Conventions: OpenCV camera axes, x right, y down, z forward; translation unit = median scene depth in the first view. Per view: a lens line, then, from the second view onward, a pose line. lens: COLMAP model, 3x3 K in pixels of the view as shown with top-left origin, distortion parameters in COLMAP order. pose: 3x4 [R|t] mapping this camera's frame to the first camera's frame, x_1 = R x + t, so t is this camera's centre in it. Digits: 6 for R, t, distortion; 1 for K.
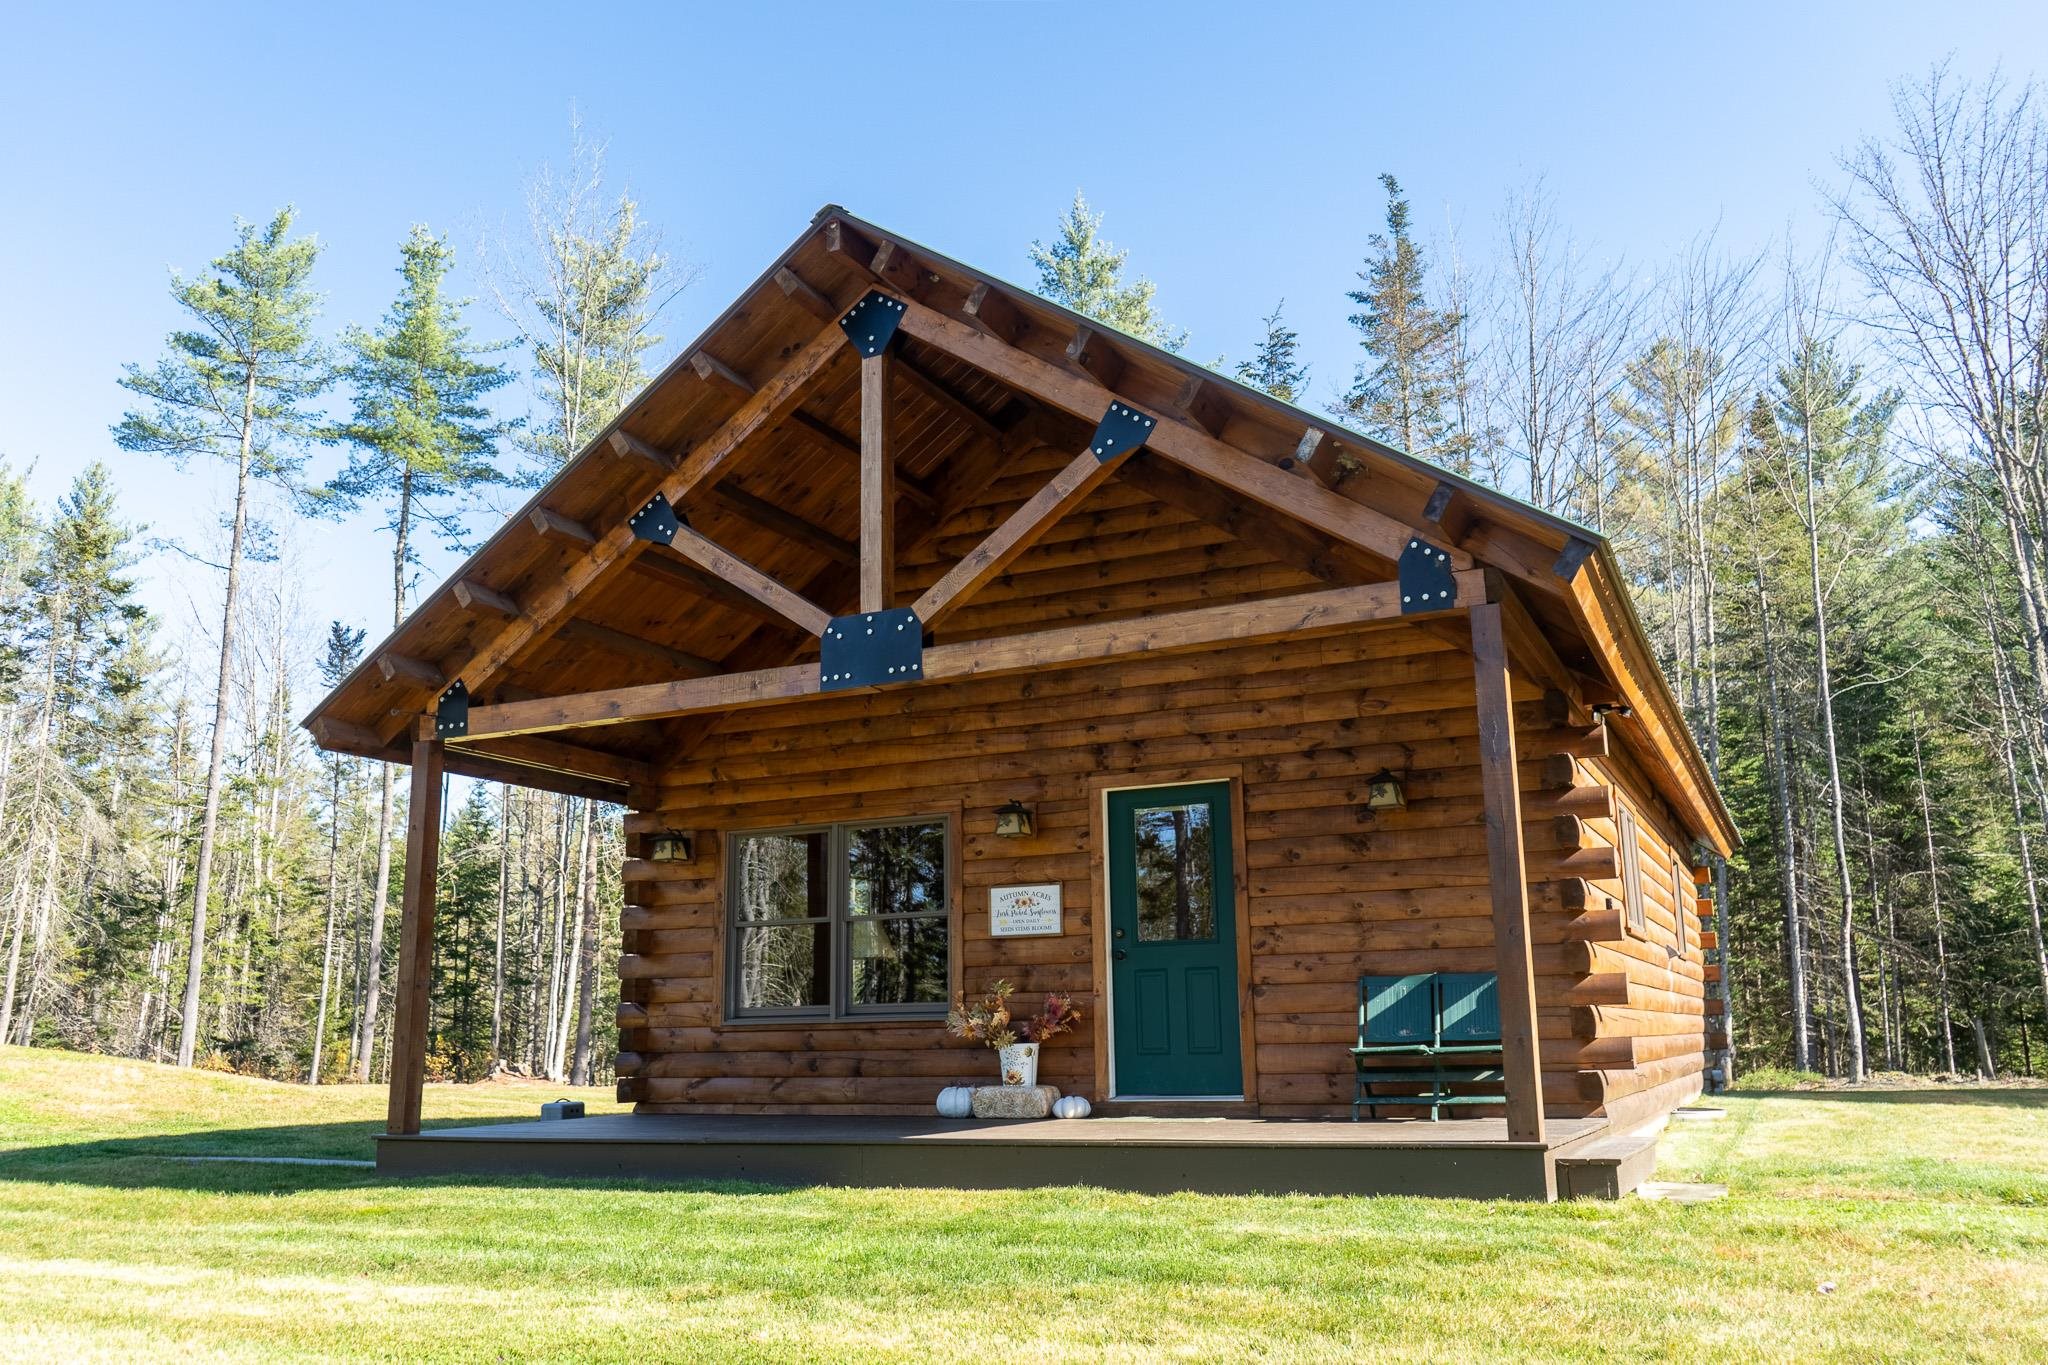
lens RADIAL K [[1639.4, 0, 1025.5], [0, 1639.4, 681.2], [0, 0, 1]] dist [-0.013573, 0.007910]
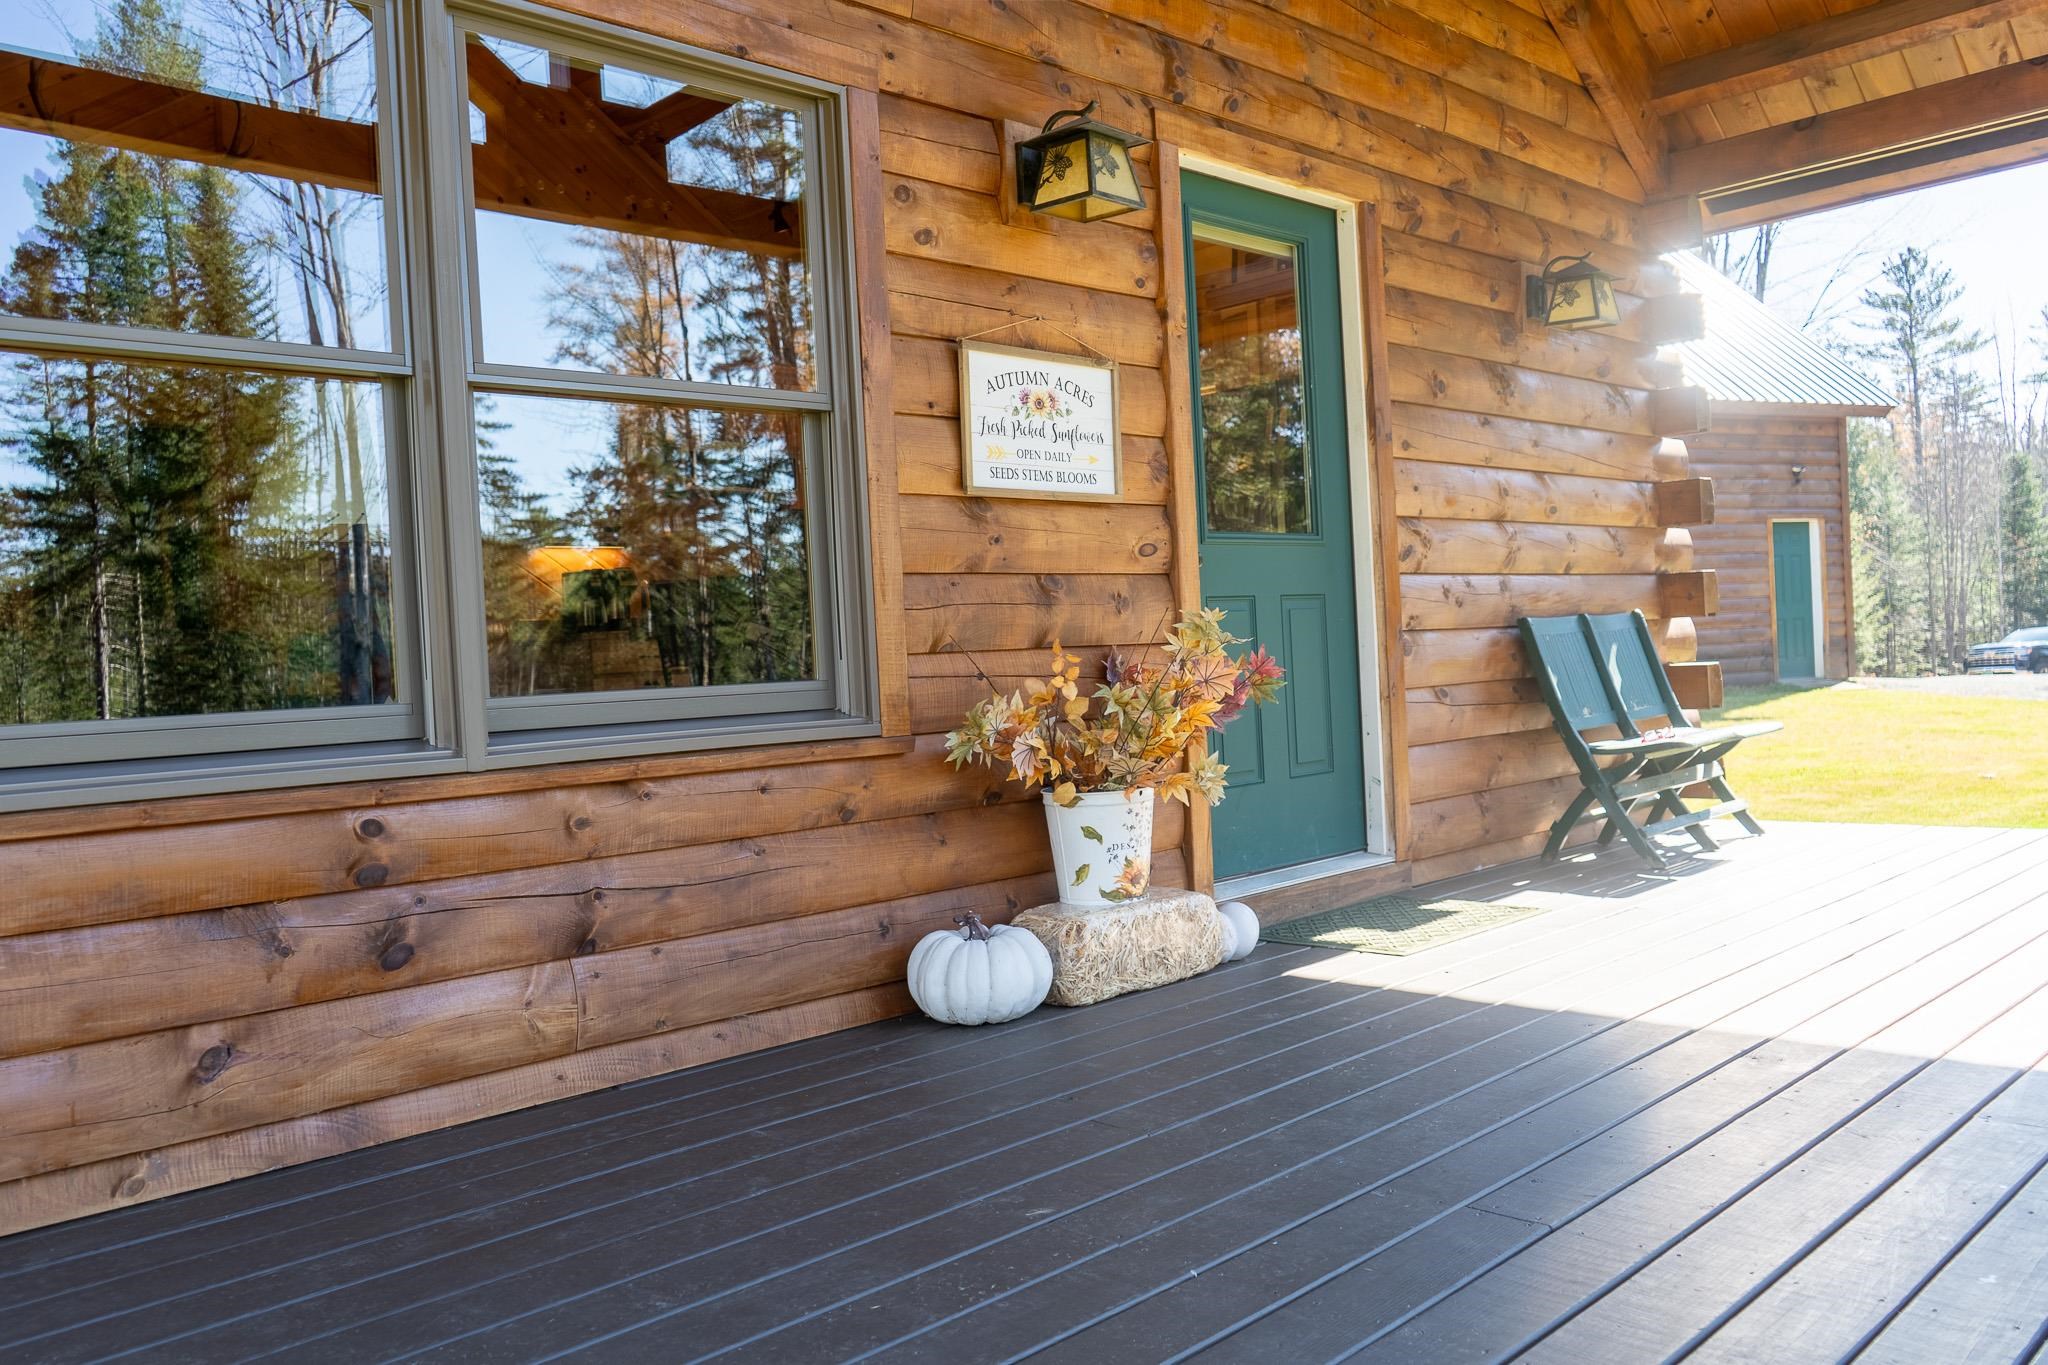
lens RADIAL K [[1639.4, 0, 1023.4], [0, 1639.4, 682.5], [0, 0, 1]] dist [-0.013573, 0.007910]
pose [[0.330440, -0.015944, 0.943692, -0.345342], [-0.161920, 0.984076, 0.073324, 0.170338], [-0.929834, -0.177032, 0.322596, 0.879964]]
